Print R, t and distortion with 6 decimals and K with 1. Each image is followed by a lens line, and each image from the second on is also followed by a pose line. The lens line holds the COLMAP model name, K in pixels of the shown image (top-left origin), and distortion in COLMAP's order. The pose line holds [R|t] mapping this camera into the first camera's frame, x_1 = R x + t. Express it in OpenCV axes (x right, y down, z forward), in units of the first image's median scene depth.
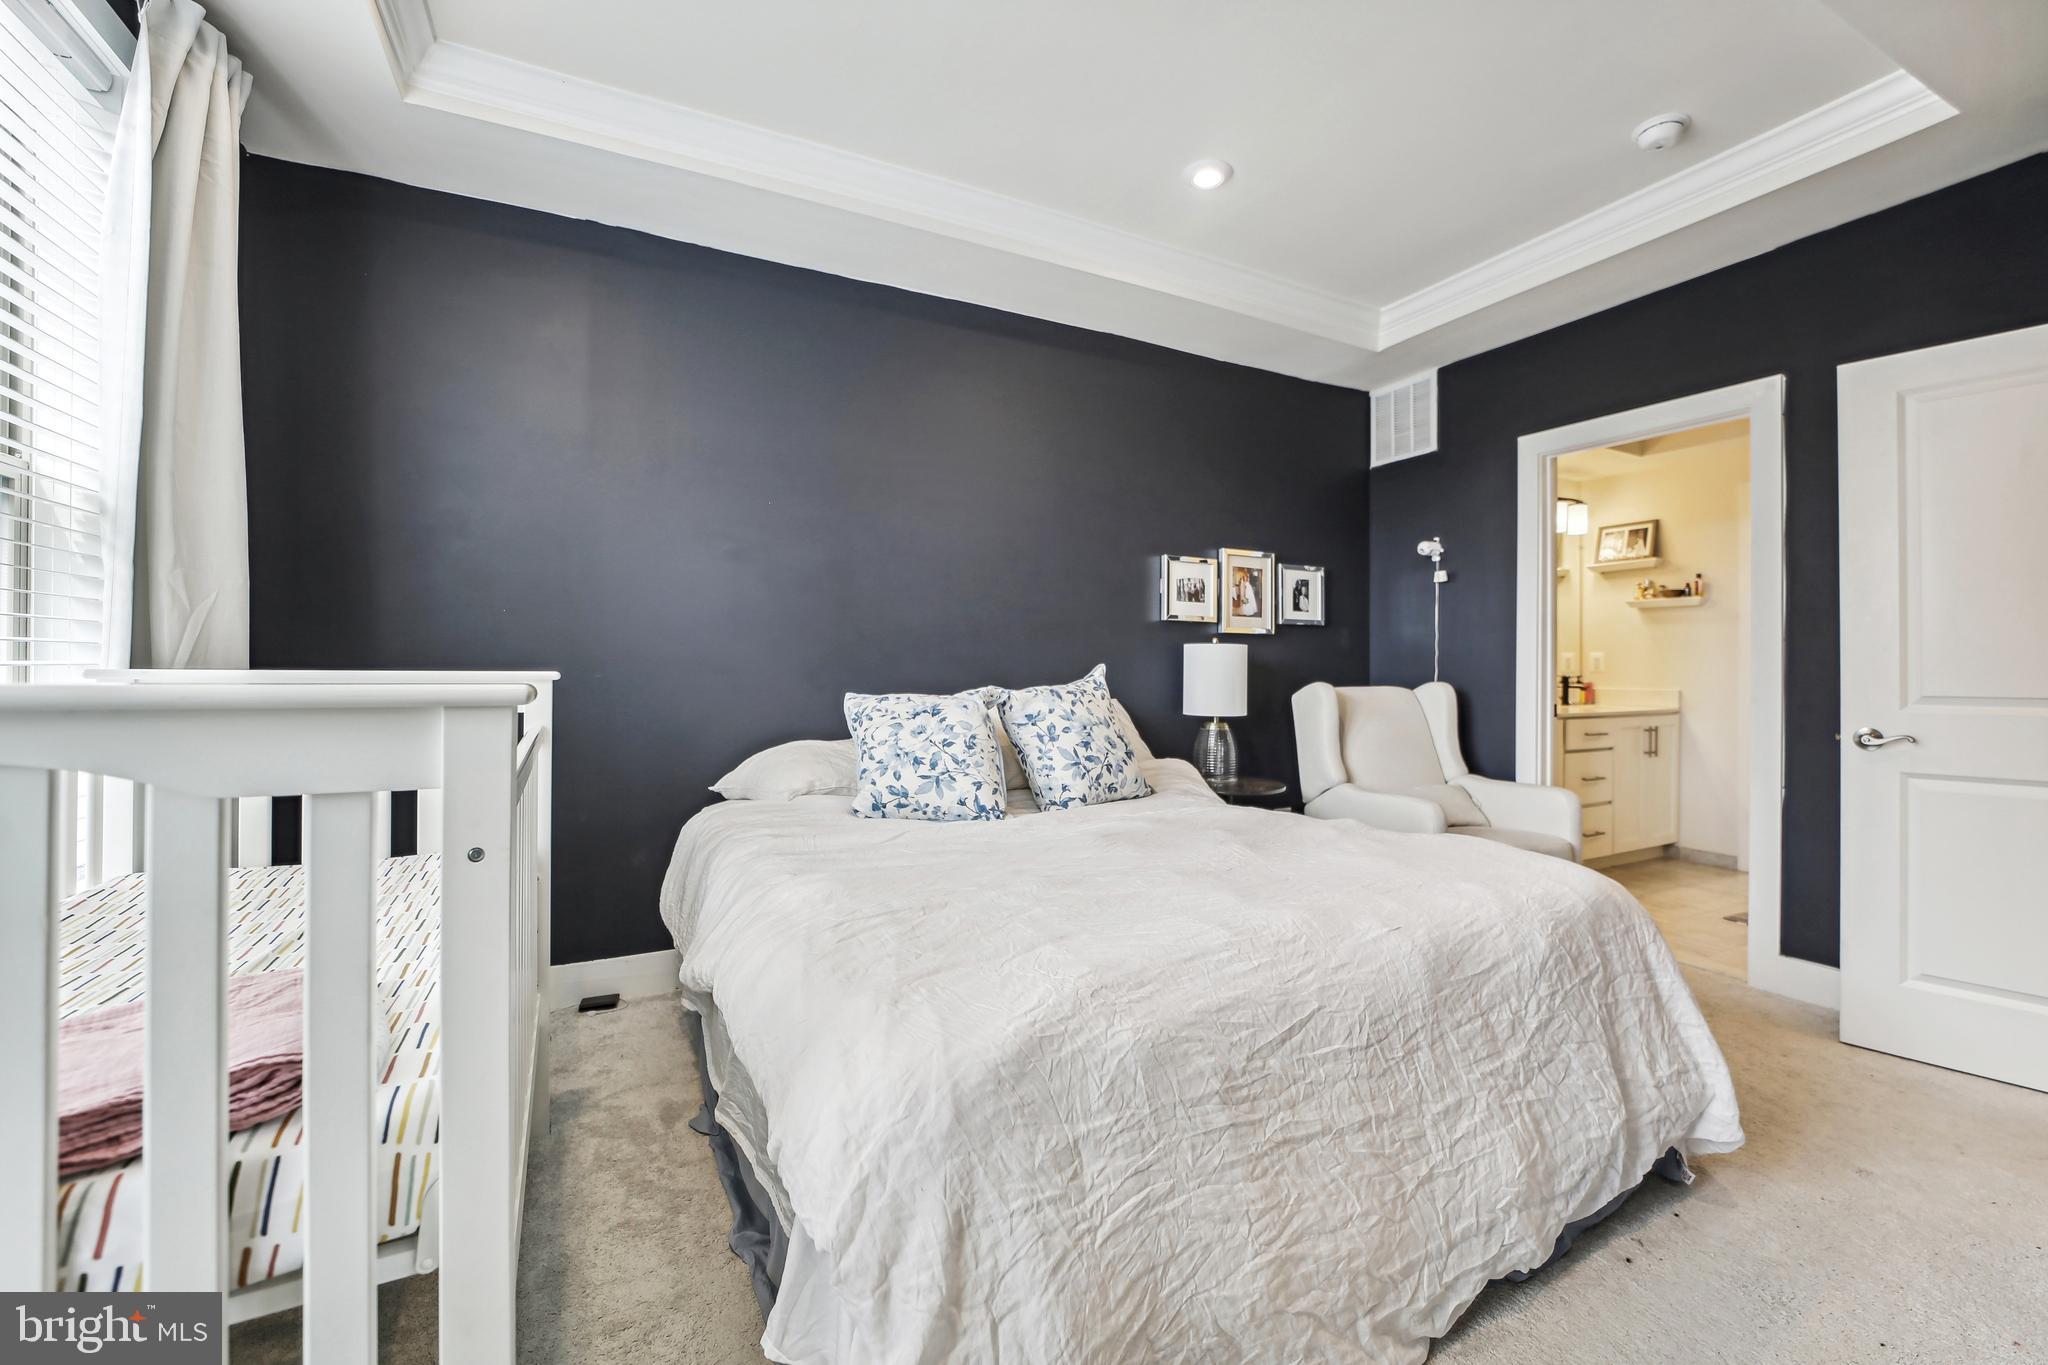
lens RADIAL K [[825.4, 0, 1035.3], [0, 825.4, 666.6], [0, 0, 1]] dist [-0.029804, 0.003446]
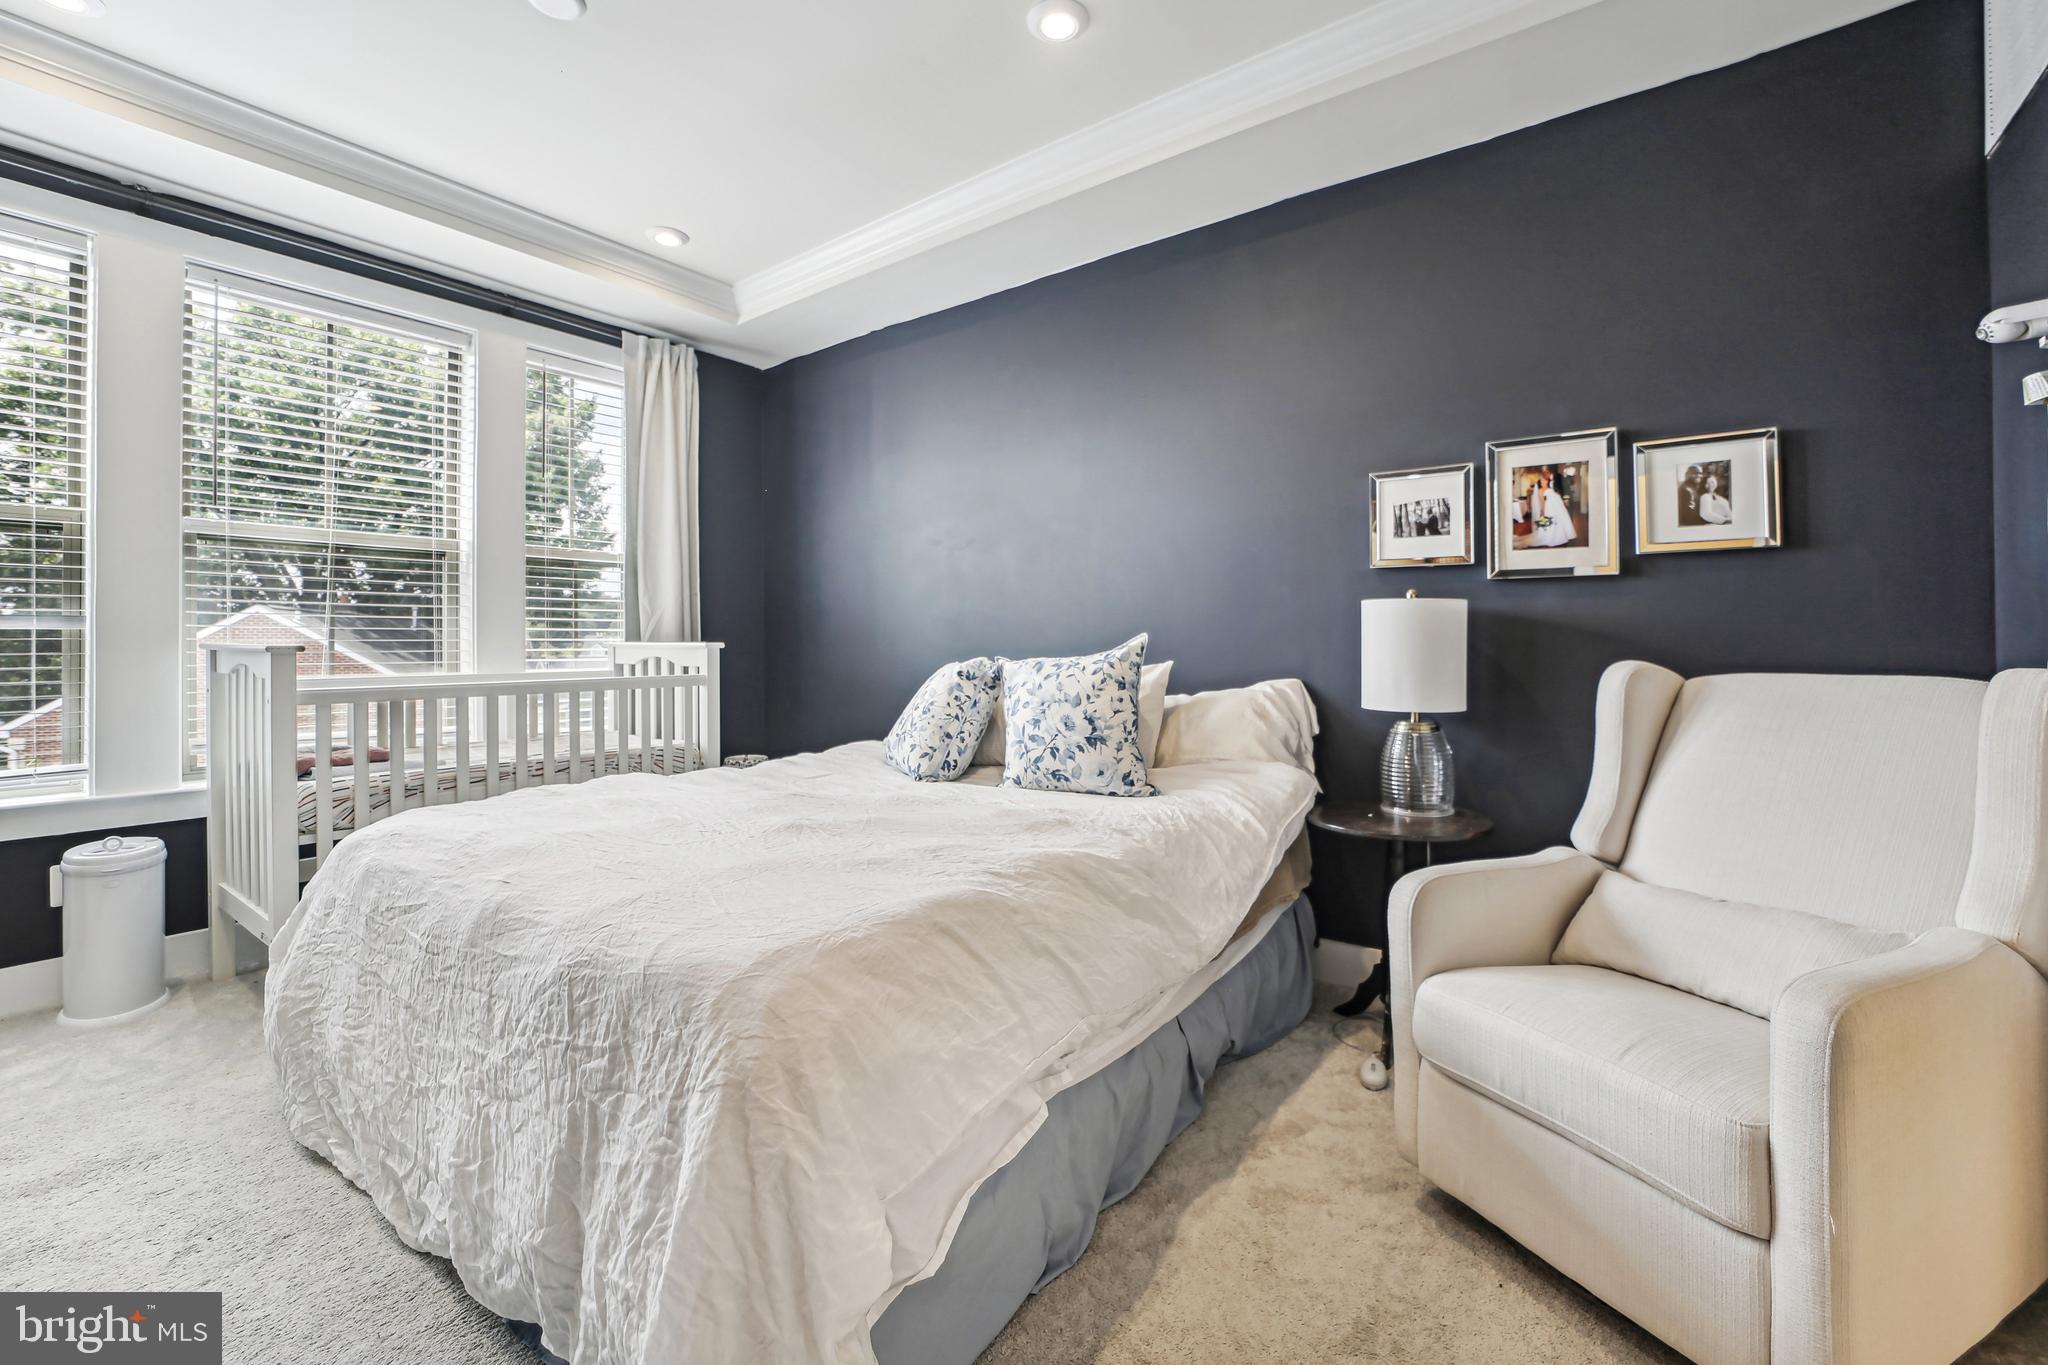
lens RADIAL K [[825.4, 0, 1018.2], [0, 825.4, 644.6], [0, 0, 1]] dist [-0.029804, 0.003446]
pose [[0.450875, -0.000657, -0.892587, 0.627167], [0.004714, 0.999988, 0.001645, 0.005237], [0.892575, -0.004949, 0.450872, 0.417257]]
